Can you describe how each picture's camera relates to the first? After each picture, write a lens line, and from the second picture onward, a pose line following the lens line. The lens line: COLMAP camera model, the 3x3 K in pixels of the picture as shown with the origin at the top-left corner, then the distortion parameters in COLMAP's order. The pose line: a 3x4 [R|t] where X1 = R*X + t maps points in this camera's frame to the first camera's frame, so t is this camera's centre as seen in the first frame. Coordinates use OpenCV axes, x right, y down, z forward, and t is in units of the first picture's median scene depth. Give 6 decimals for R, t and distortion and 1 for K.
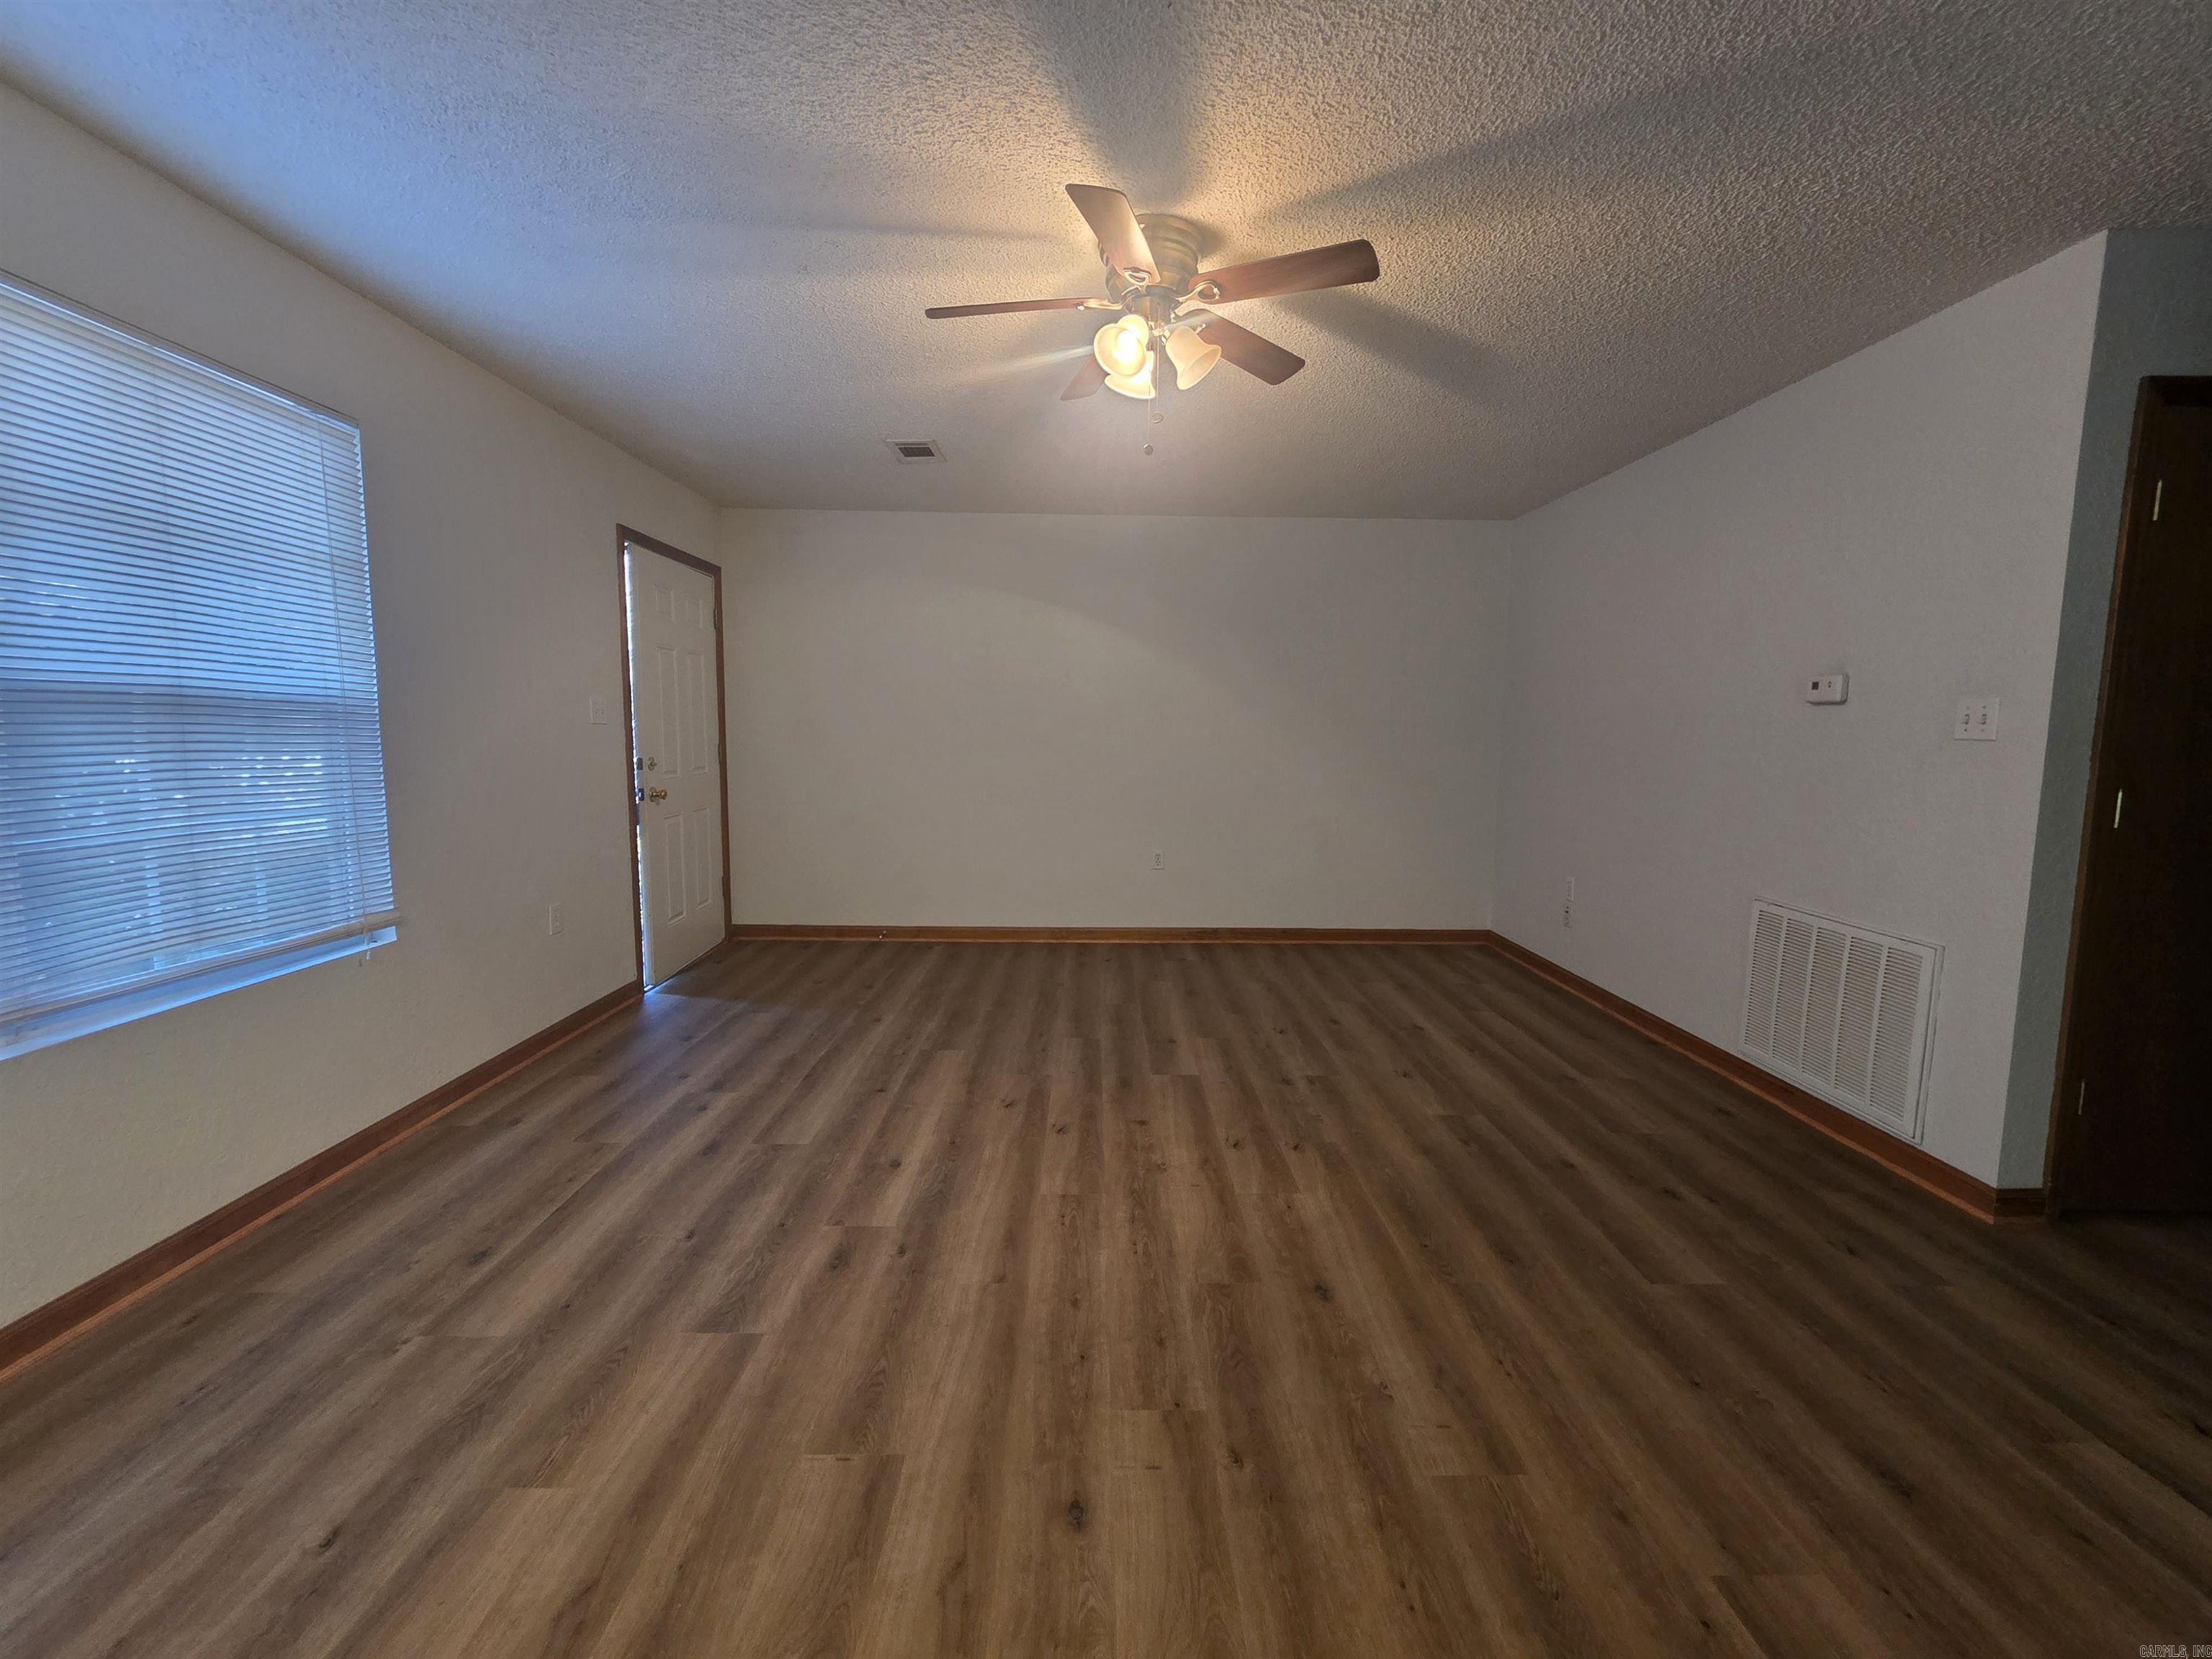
lens RADIAL K [[890.2, 0, 1113.2], [0, 890.2, 817.3], [0, 0, 1]] dist [0.000130, -0.000286]
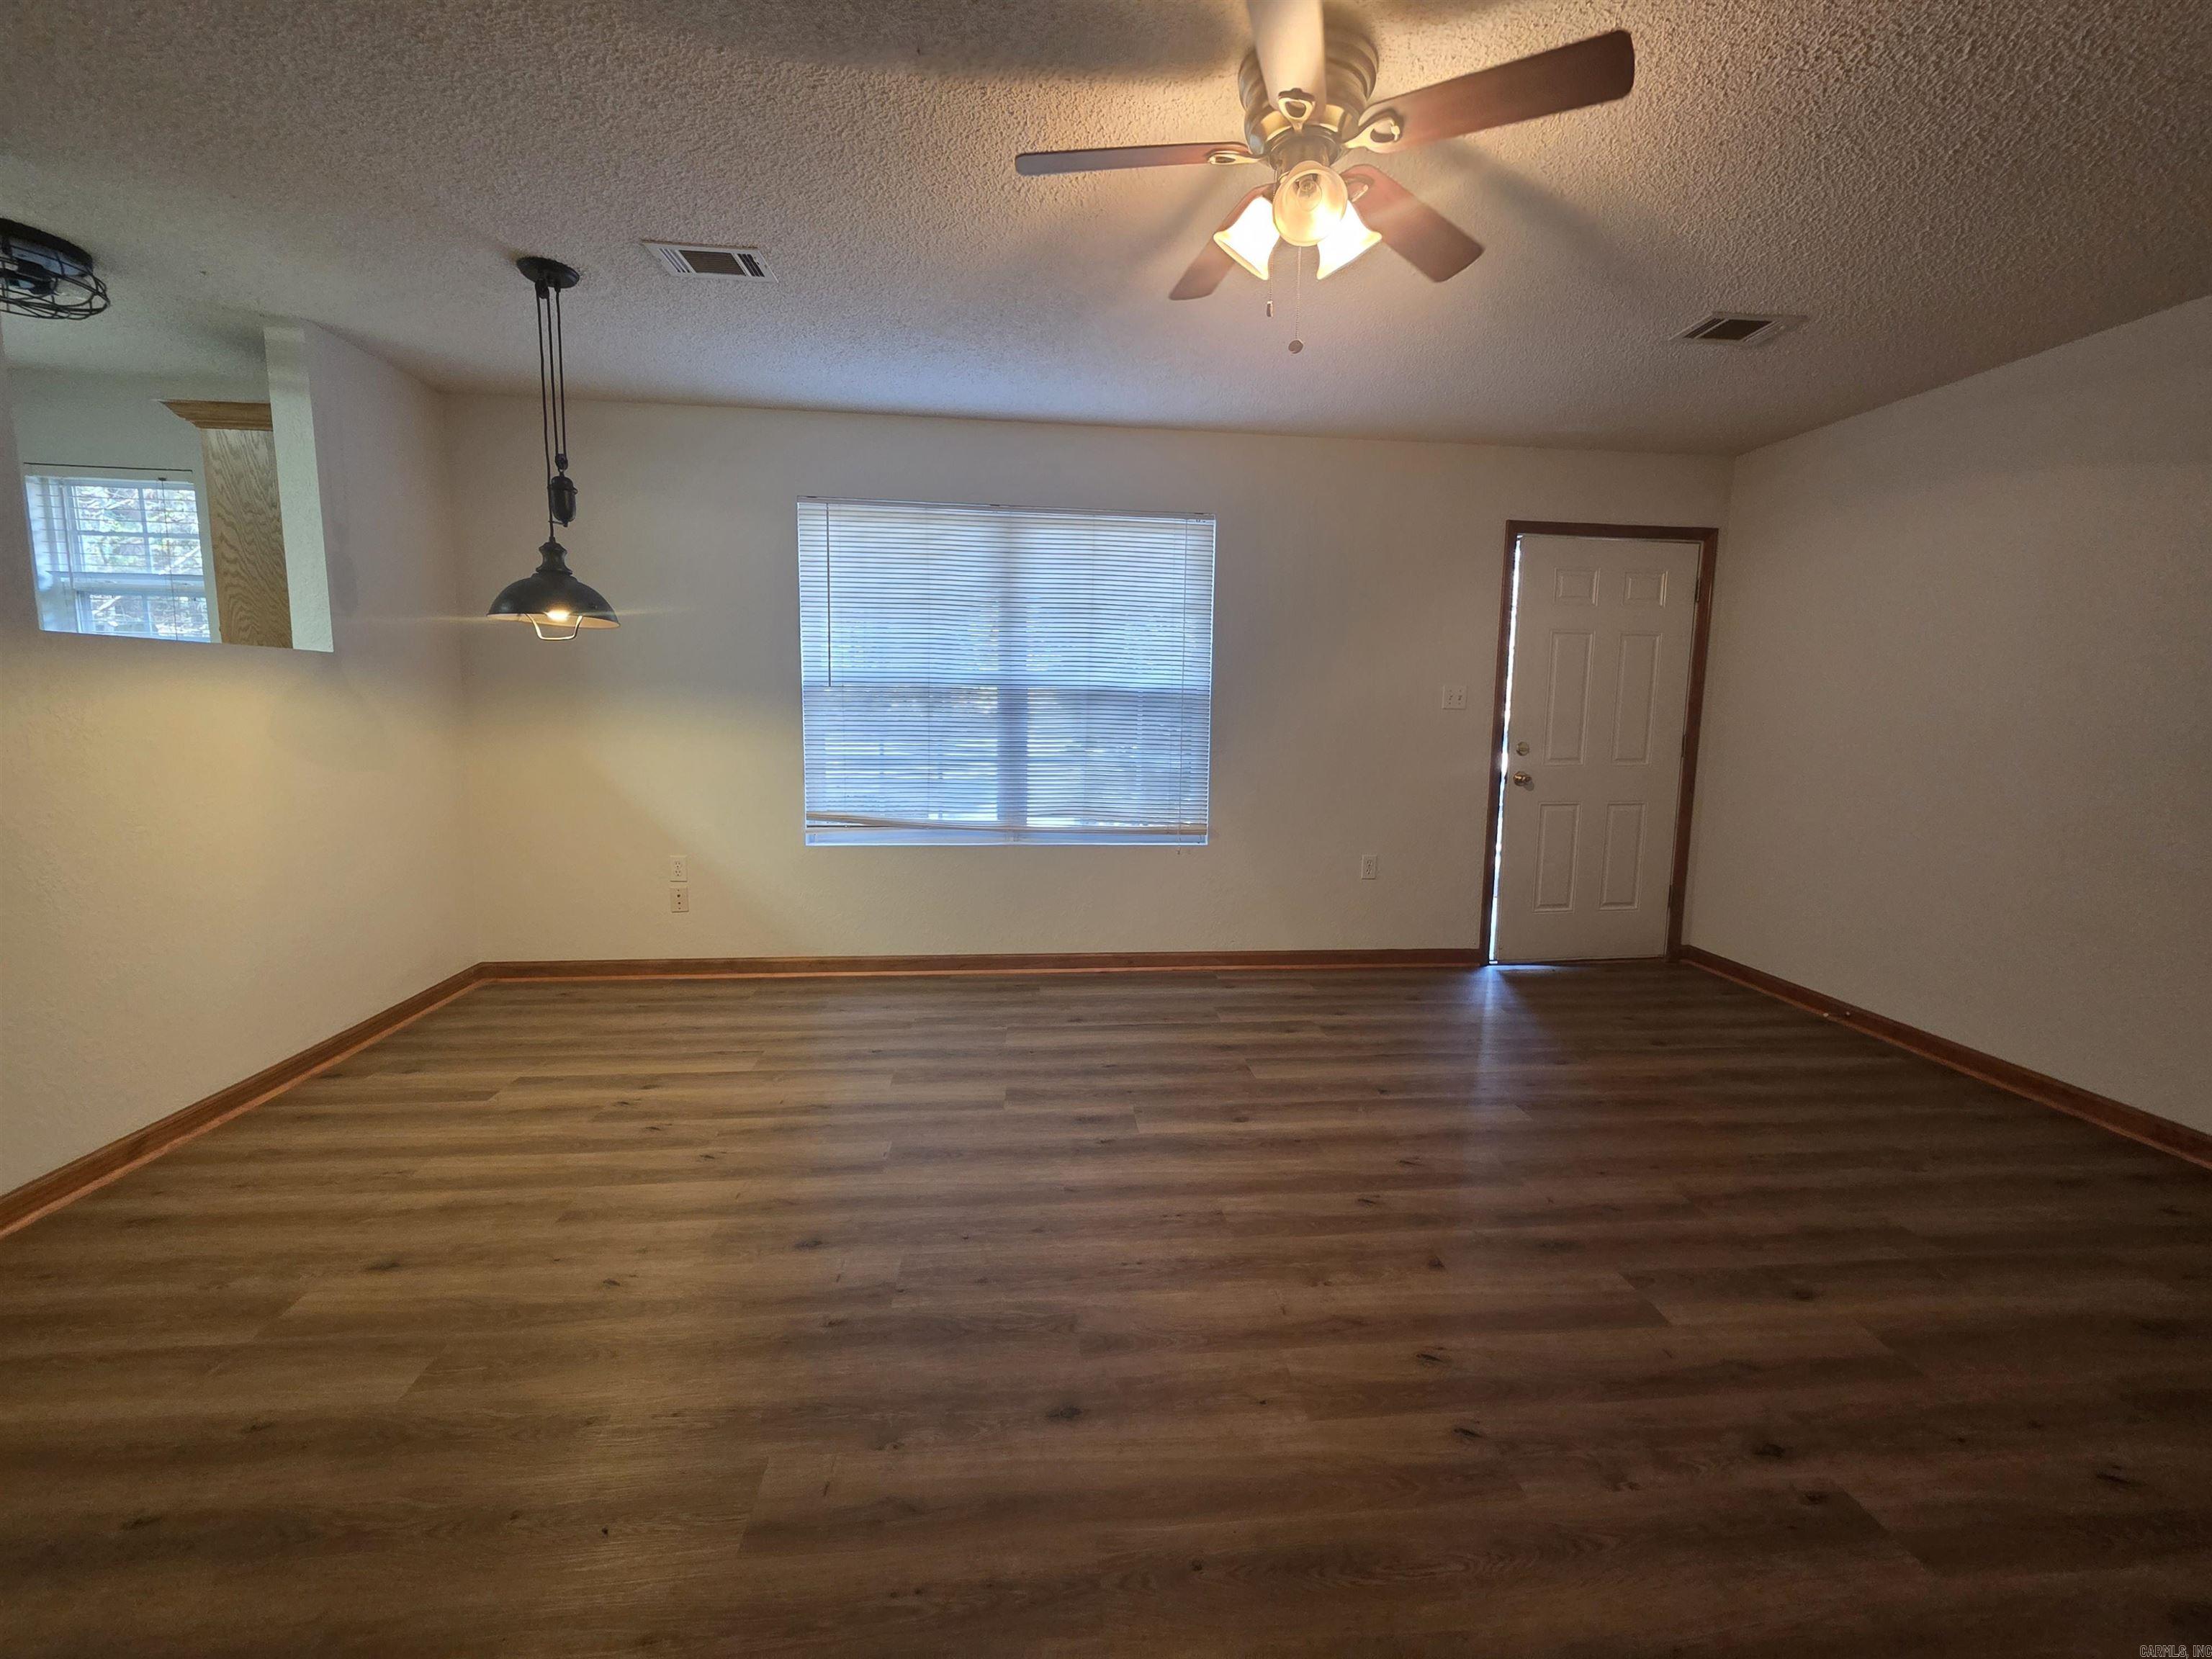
lens RADIAL K [[890.2, 0, 1113.2], [0, 890.2, 817.3], [0, 0, 1]] dist [0.000130, -0.000286]
pose [[0.077715, 0.117369, -0.990043, 0.730615], [-0.116351, 0.987328, 0.107914, -0.059839], [0.990163, 0.106806, 0.090386, 0.697473]]
